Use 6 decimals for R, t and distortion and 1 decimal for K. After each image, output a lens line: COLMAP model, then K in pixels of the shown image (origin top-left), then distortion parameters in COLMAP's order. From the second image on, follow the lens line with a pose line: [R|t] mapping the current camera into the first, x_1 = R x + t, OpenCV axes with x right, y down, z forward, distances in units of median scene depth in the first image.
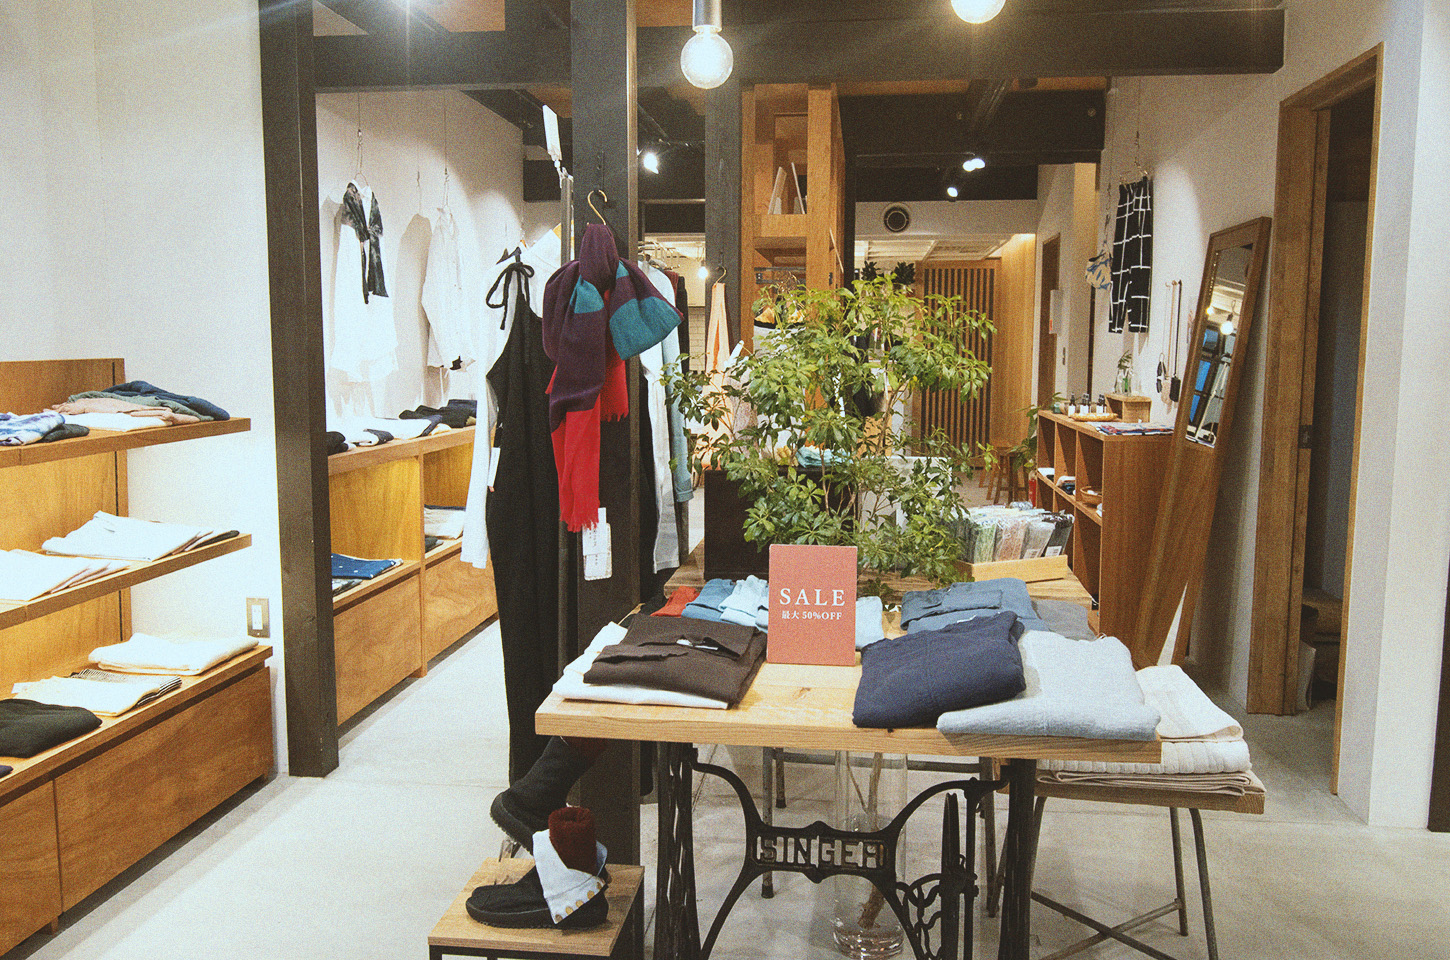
lens RADIAL K [[1259.7, 0, 723.7], [0, 1259.7, 483.7], [0, 0, 1]] dist [-0.004052, -0.000722]
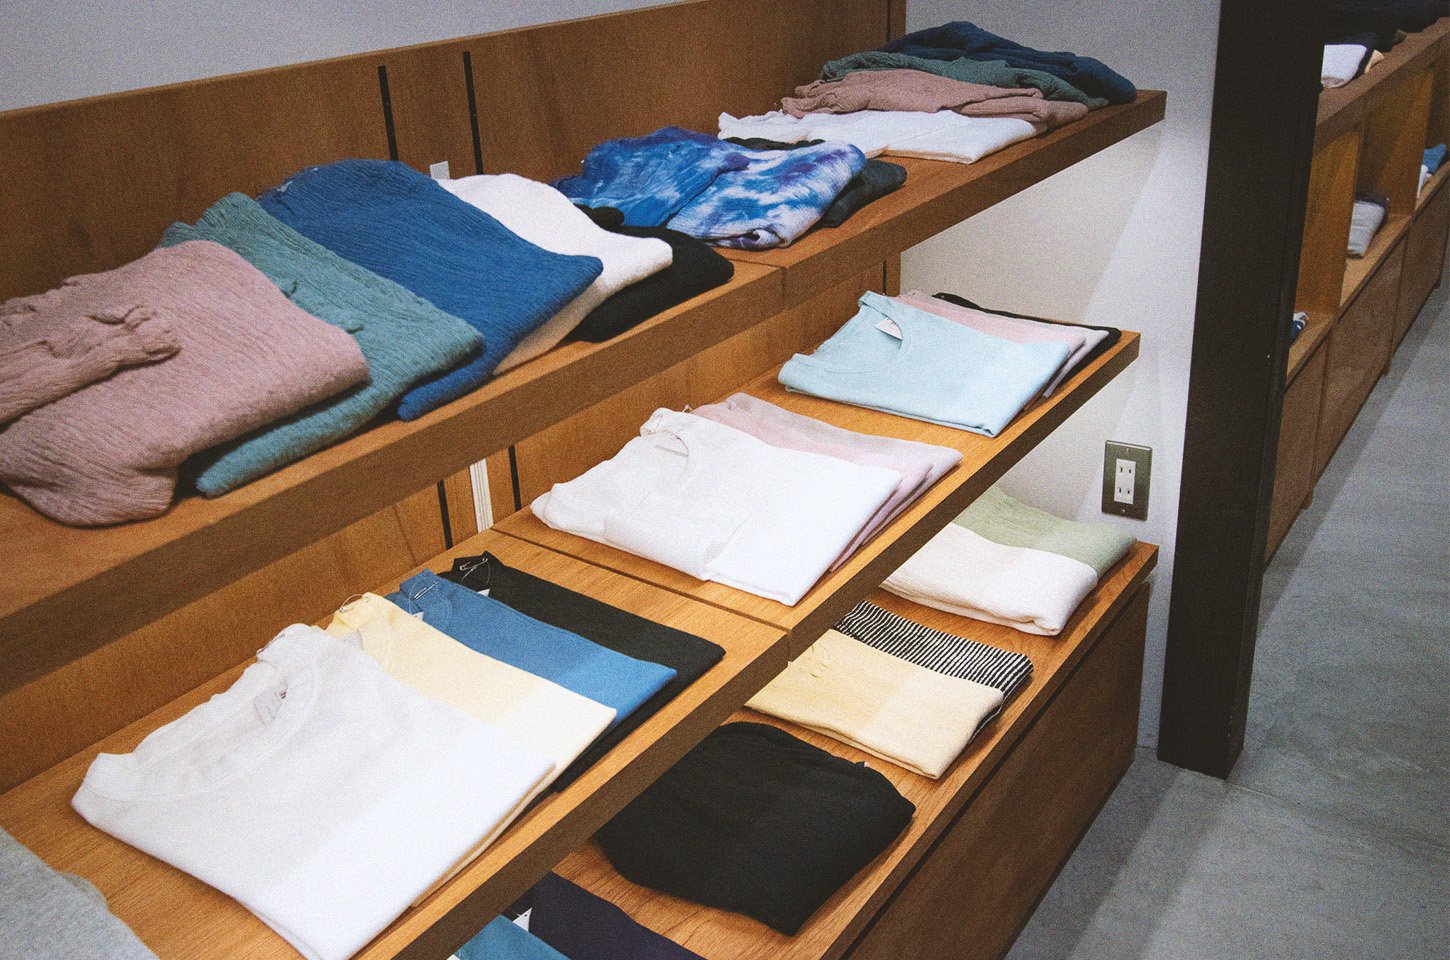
lens RADIAL K [[1259.7, 0, 721.1], [0, 1259.7, 479.5], [0, 0, 1]] dist [-0.004052, -0.000722]
pose [[0.894282, 0.131225, -0.427832, -0.331864], [0.010145, 0.949849, 0.312544, -0.068890], [0.447389, -0.283842, 0.848102, 0.535103]]
